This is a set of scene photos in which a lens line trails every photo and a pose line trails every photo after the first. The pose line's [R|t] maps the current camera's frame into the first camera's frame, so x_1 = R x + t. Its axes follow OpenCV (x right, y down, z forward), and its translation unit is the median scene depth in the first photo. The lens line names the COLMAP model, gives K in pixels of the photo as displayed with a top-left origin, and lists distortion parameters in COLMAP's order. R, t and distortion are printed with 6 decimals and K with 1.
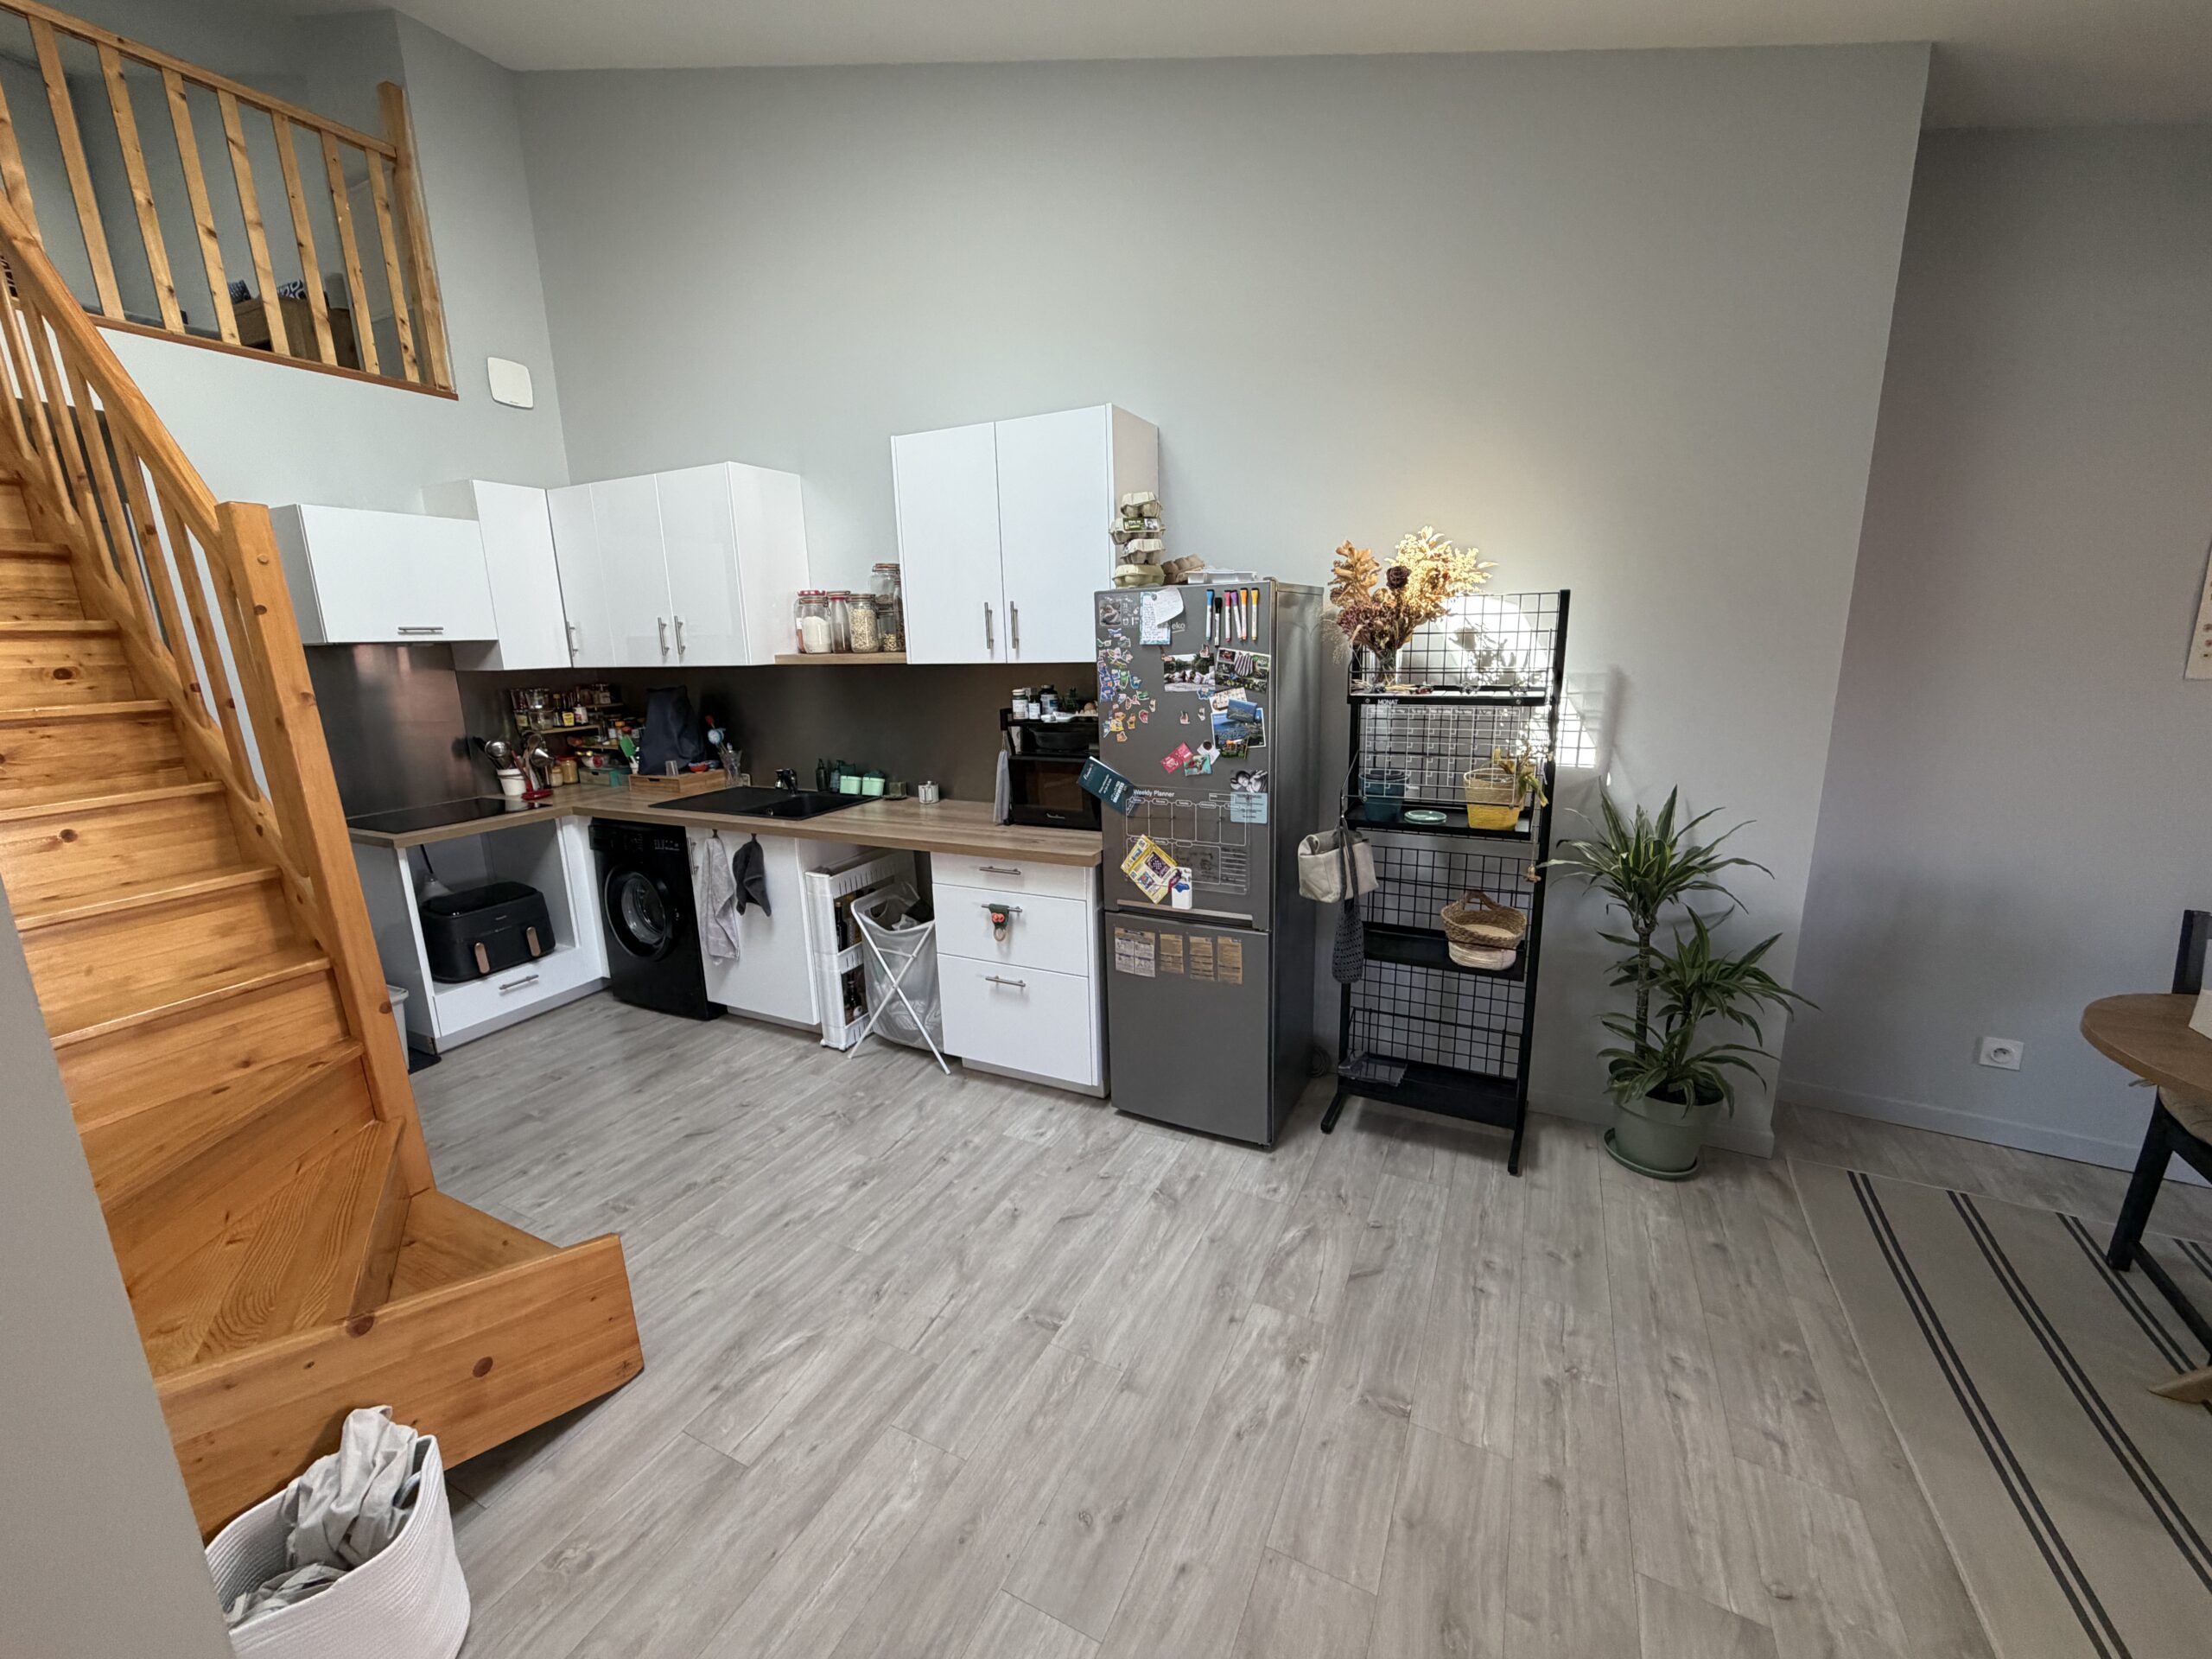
lens RADIAL K [[880.4, 0, 1098.7], [0, 880.4, 816.3], [0, 0, 1]] dist [0.002421, 0.000098]
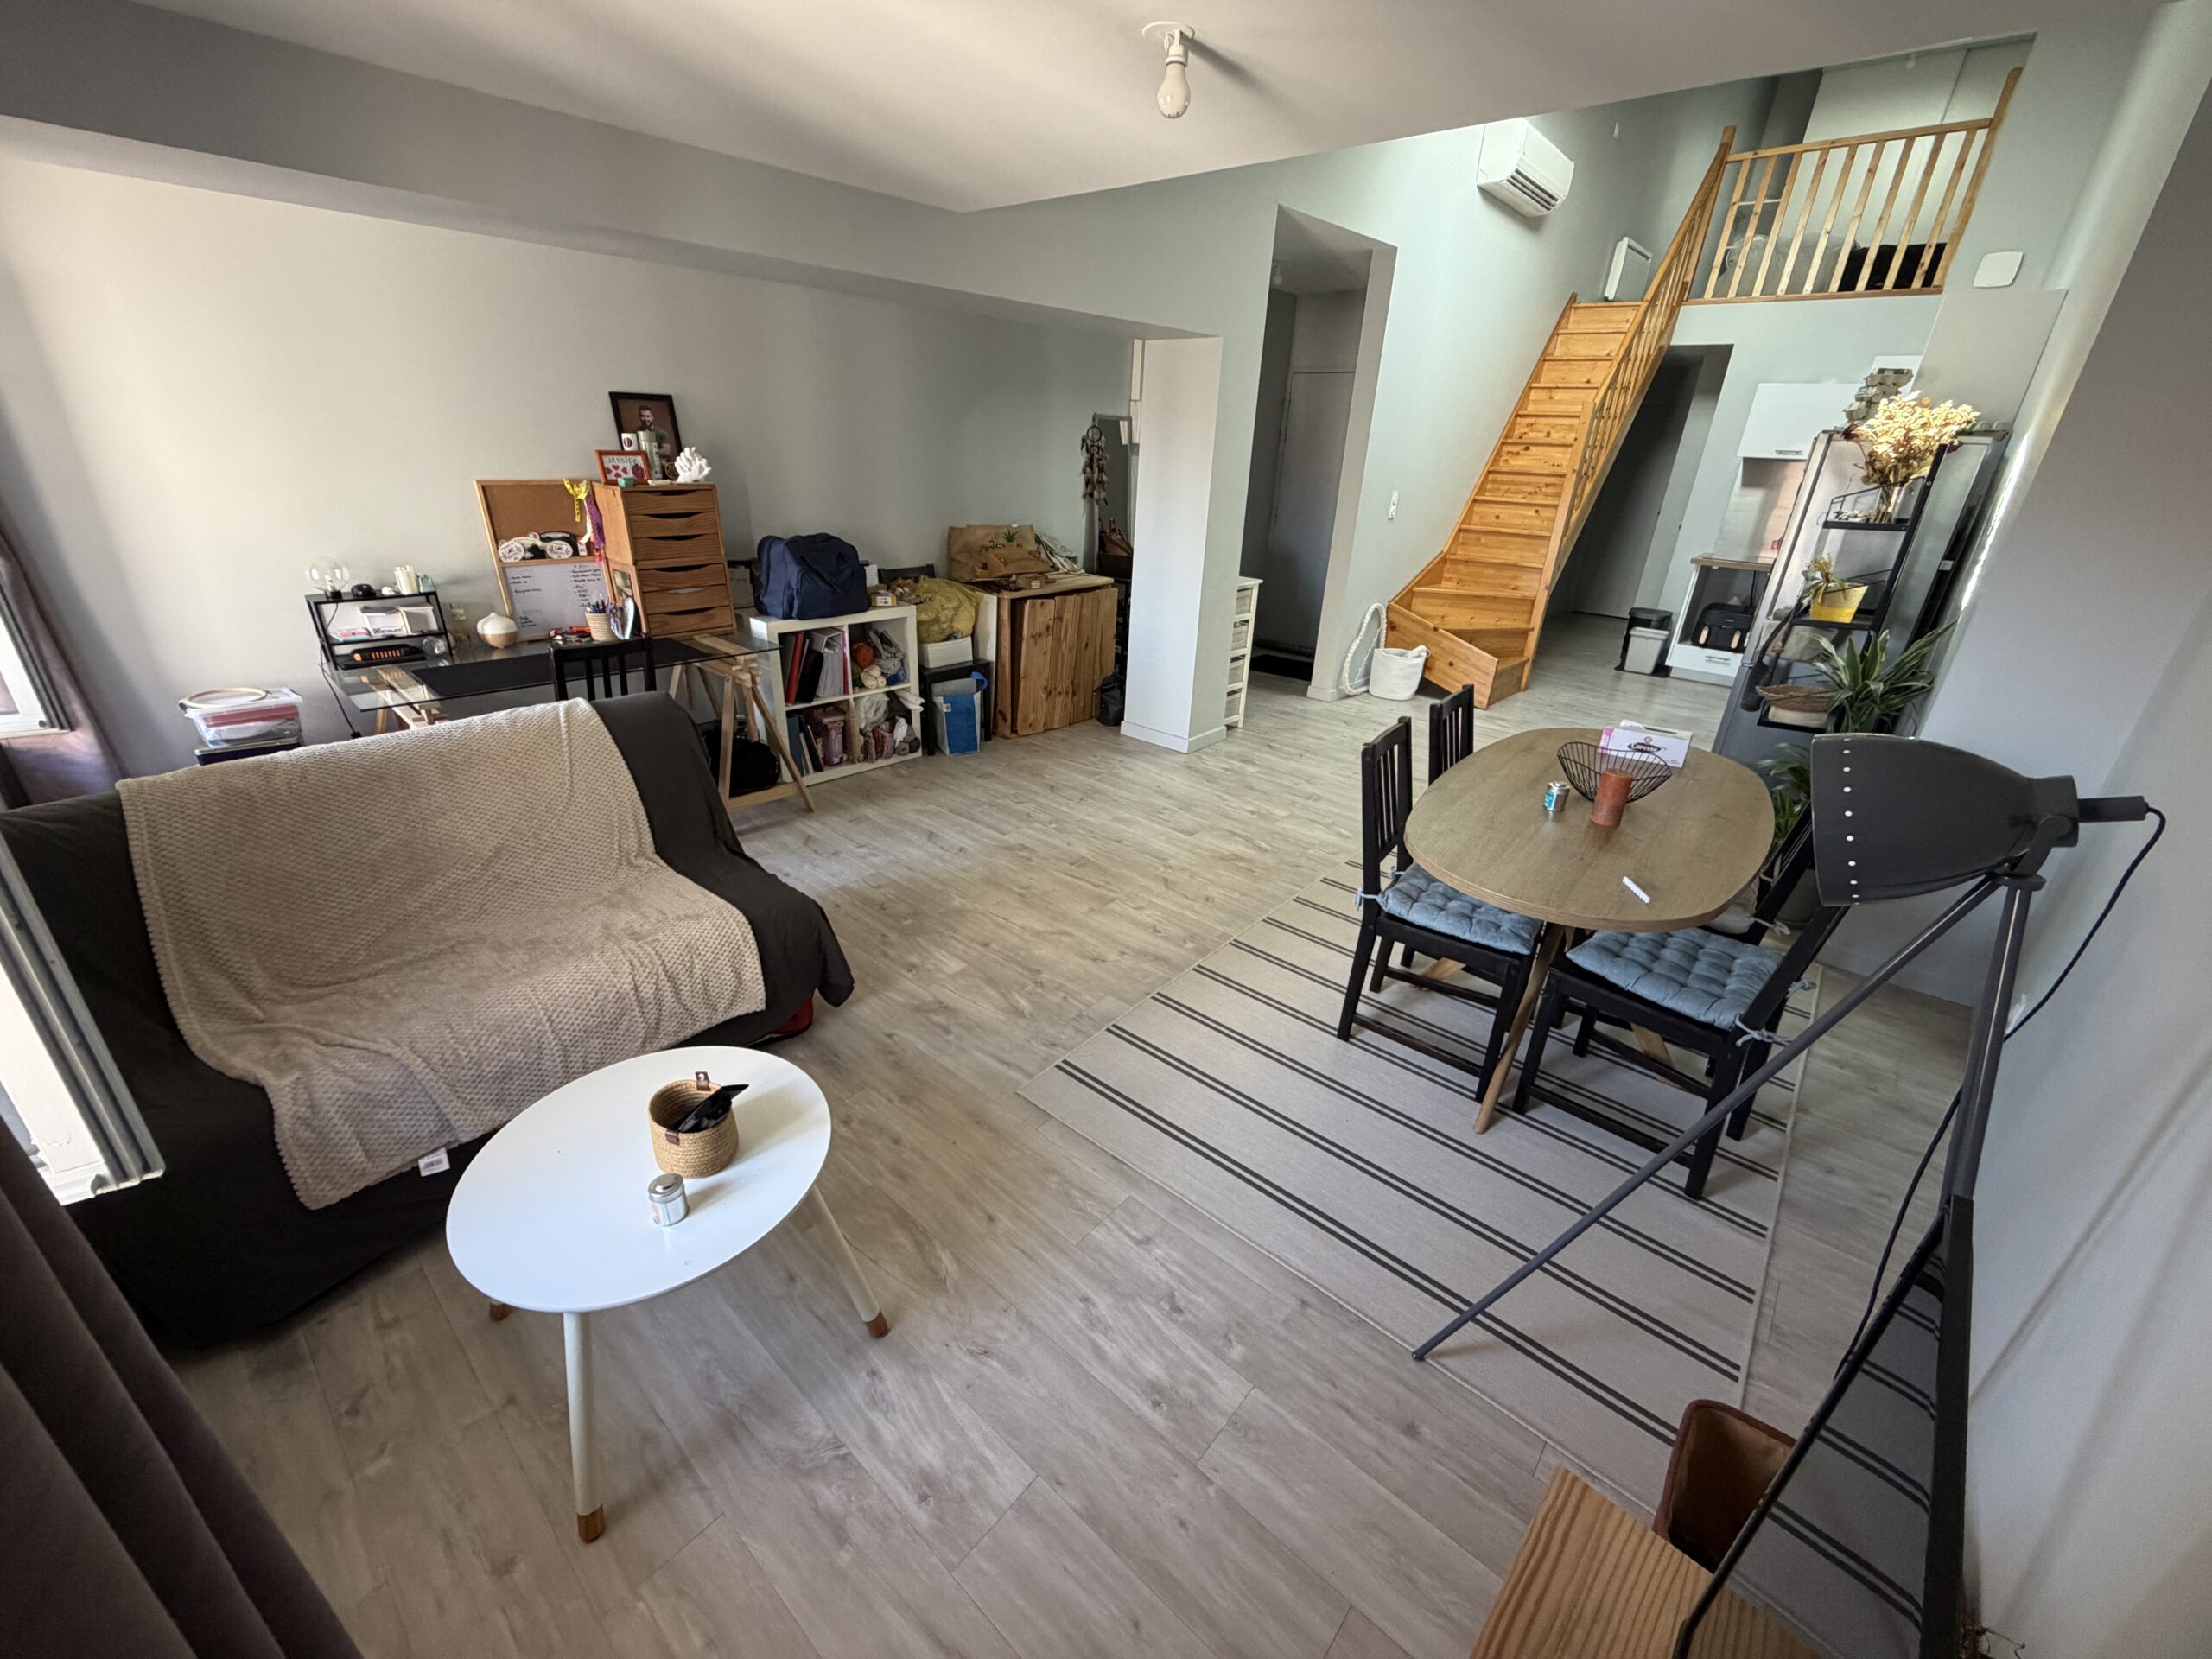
lens RADIAL K [[893.5, 0, 1106.0], [0, 893.5, 829.5], [0, 0, 1]] dist [-0.000003, -0.000068]
pose [[-0.236835, 0.412198, -0.879774, 1.707949], [-0.236288, 0.853909, 0.463689, -0.075814], [0.942378, 0.317698, -0.104838, 0.161736]]
